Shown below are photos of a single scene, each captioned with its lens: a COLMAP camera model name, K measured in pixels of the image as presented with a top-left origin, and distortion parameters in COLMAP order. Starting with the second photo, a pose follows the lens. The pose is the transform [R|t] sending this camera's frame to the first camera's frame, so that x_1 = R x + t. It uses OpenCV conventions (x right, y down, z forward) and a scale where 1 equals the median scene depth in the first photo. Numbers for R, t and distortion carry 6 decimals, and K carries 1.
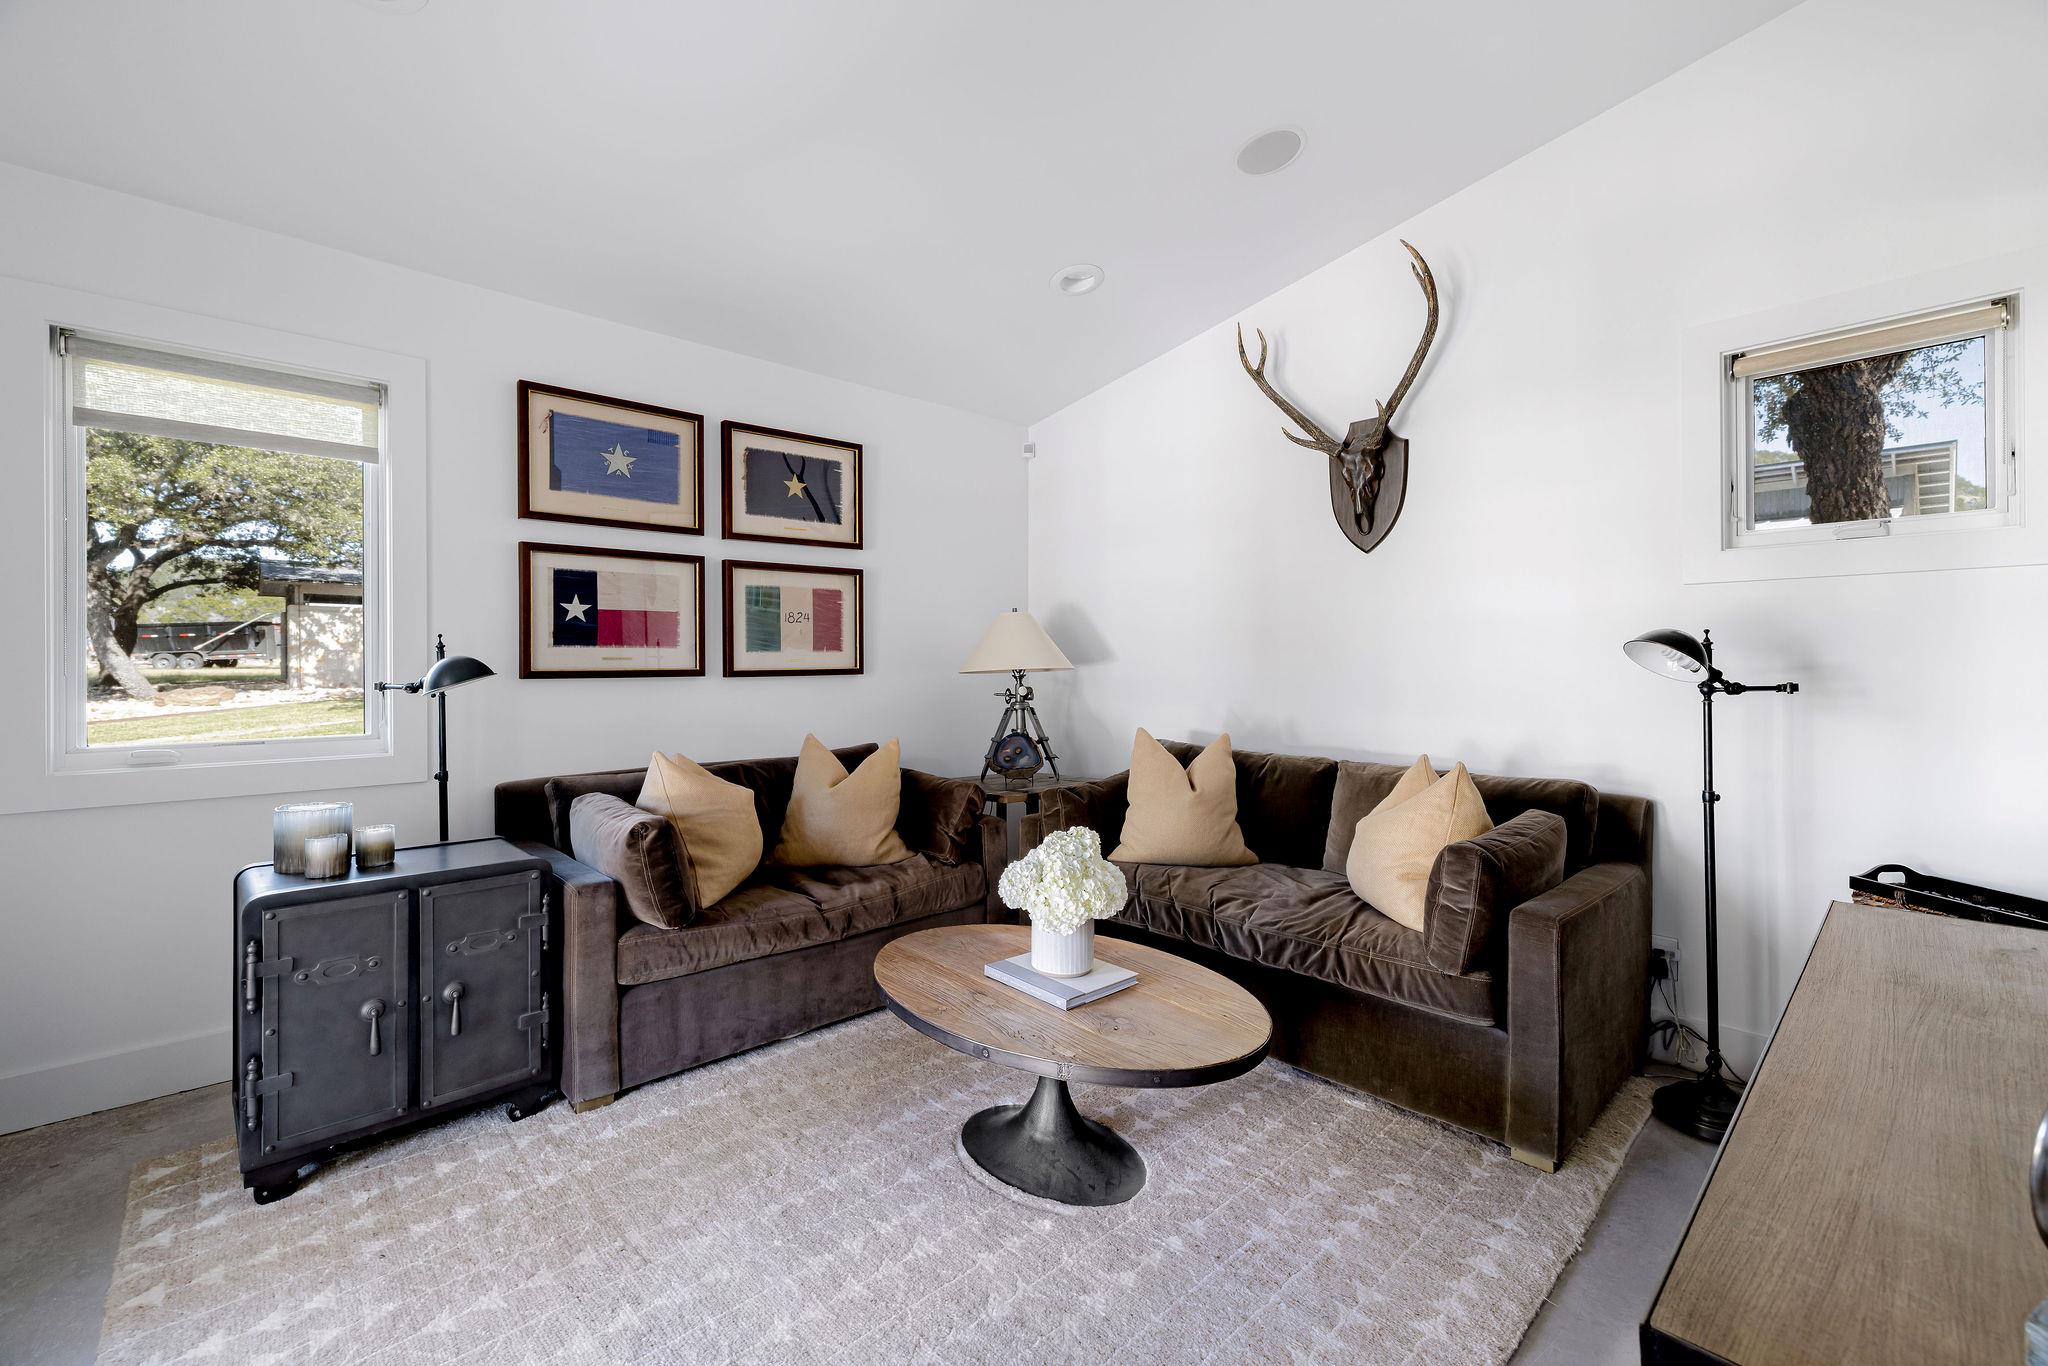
lens RADIAL K [[869.9, 0, 1020.7], [0, 869.9, 670.5], [0, 0, 1]] dist [0.000410, 0.000141]
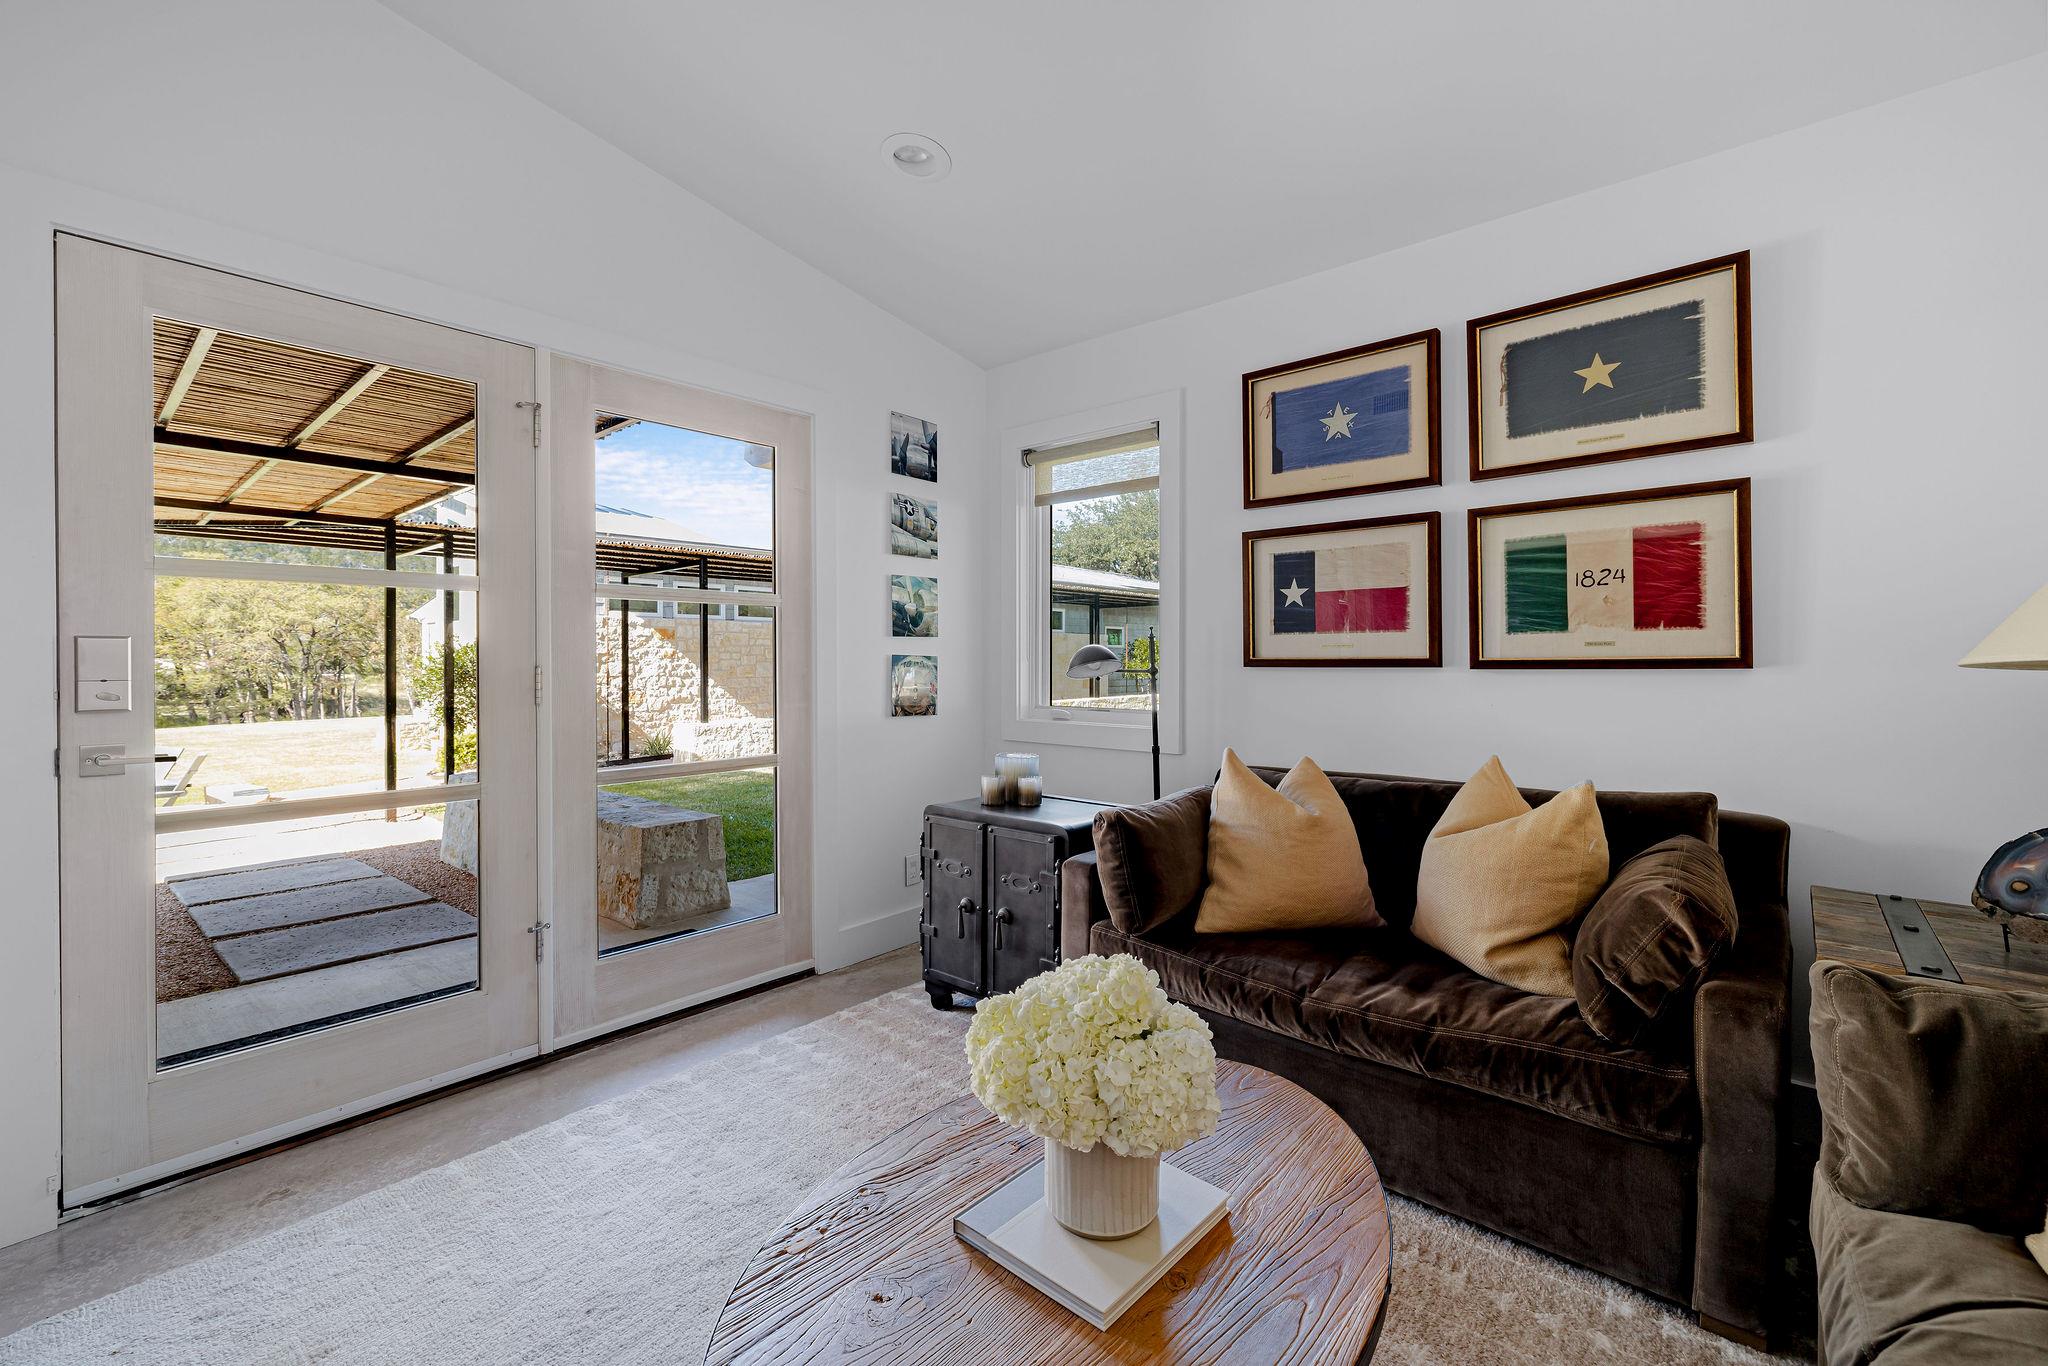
lens RADIAL K [[869.9, 0, 1020.4], [0, 869.9, 666.2], [0, 0, 1]] dist [0.000410, 0.000141]
pose [[0.100997, 0.012562, -0.994807, 0.383565], [-0.004813, 0.999915, 0.012138, -0.002116], [0.994875, 0.003562, 0.101049, 0.585091]]
